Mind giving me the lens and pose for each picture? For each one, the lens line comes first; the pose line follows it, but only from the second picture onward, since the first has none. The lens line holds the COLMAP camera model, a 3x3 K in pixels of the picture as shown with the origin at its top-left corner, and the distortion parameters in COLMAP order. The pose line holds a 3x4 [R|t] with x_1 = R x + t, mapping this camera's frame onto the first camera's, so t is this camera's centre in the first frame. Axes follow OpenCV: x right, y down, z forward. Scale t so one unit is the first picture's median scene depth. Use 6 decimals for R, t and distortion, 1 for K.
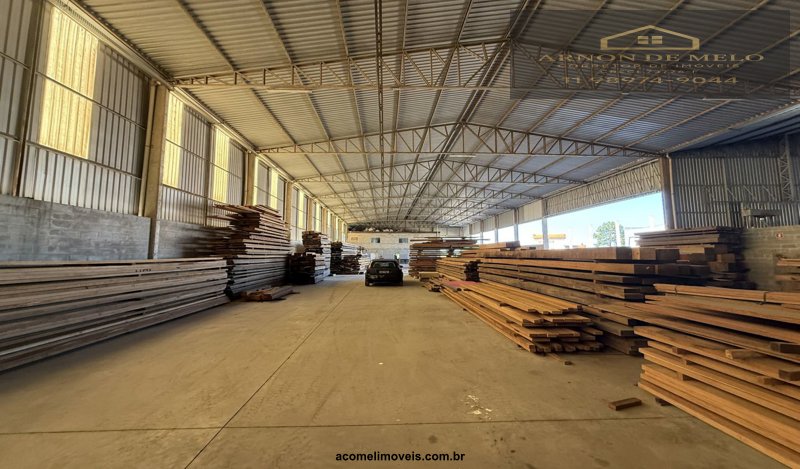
lens RADIAL K [[322.1, 0, 396.9], [0, 322.1, 248.3], [0, 0, 1]] dist [-0.000455, 0.000175]
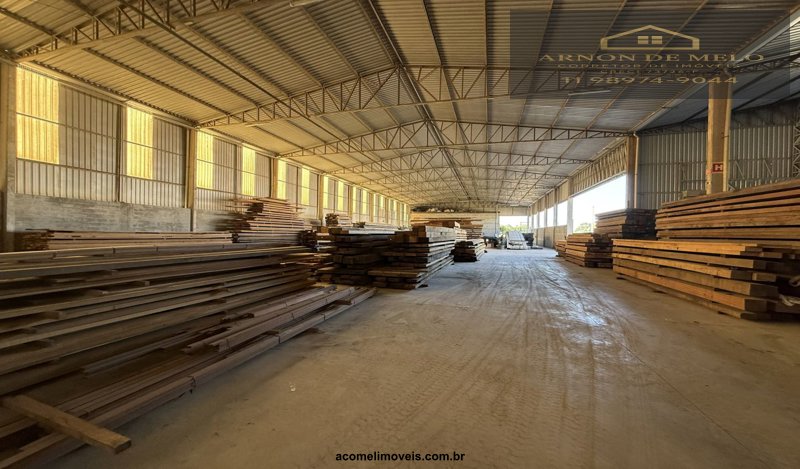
lens RADIAL K [[317.3, 0, 400.0], [0, 317.3, 263.8], [0, 0, 1]] dist [0.000501, 0.000153]
pose [[0.950712, 0.043008, -0.307079, 0.789937], [-0.007876, 0.993364, 0.114741, -0.001155], [0.309976, -0.106667, 0.944742, -0.295462]]
